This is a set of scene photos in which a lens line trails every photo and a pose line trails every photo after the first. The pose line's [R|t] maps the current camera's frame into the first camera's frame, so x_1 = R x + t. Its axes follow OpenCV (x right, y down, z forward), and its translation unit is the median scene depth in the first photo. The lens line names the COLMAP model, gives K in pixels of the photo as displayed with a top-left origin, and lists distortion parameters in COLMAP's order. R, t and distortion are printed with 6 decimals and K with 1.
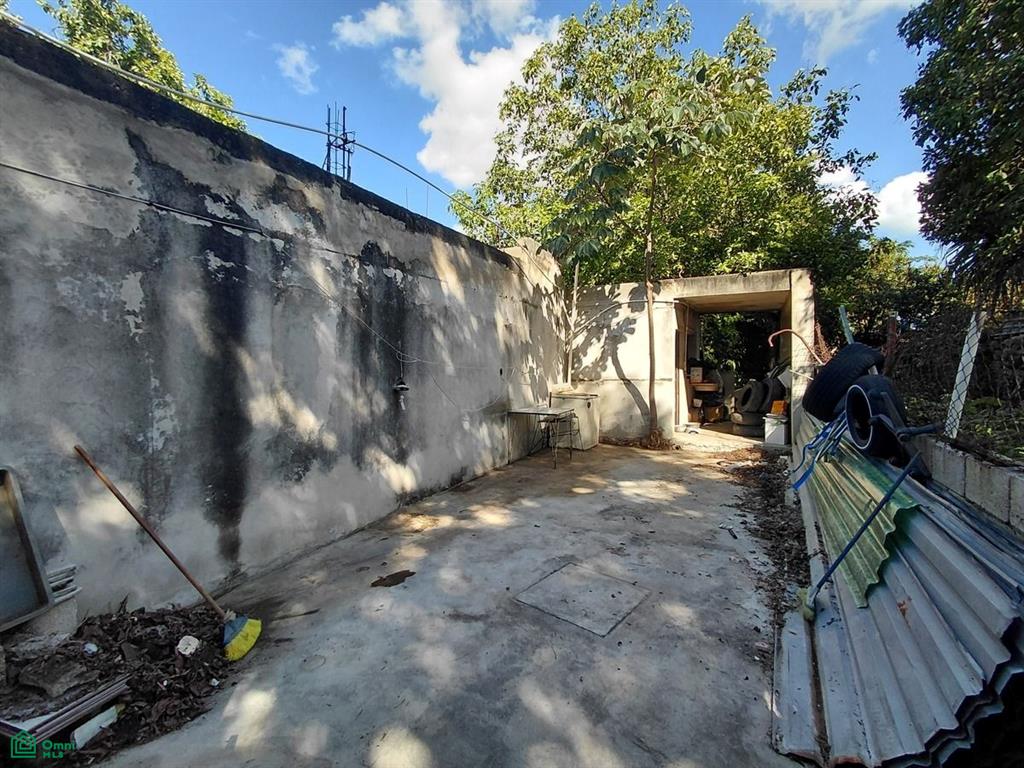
lens RADIAL K [[471.0, 0, 514.0], [0, 471.0, 382.0], [0, 0, 1]] dist [-0.004066, -0.000134]
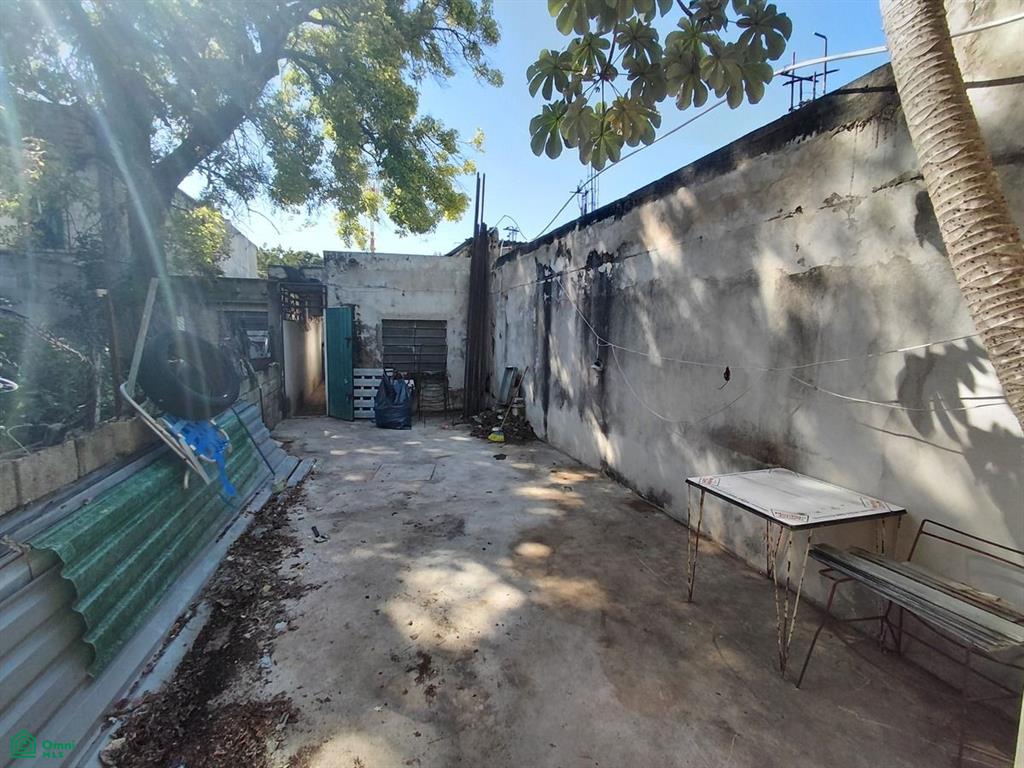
lens RADIAL K [[471.0, 0, 513.7], [0, 471.0, 383.8], [0, 0, 1]] dist [-0.004066, -0.000134]
pose [[-0.720558, 0.076480, -0.689164, 0.734383], [-0.035806, 0.988468, 0.147132, -0.114510], [0.692470, 0.130694, -0.709510, 1.737340]]
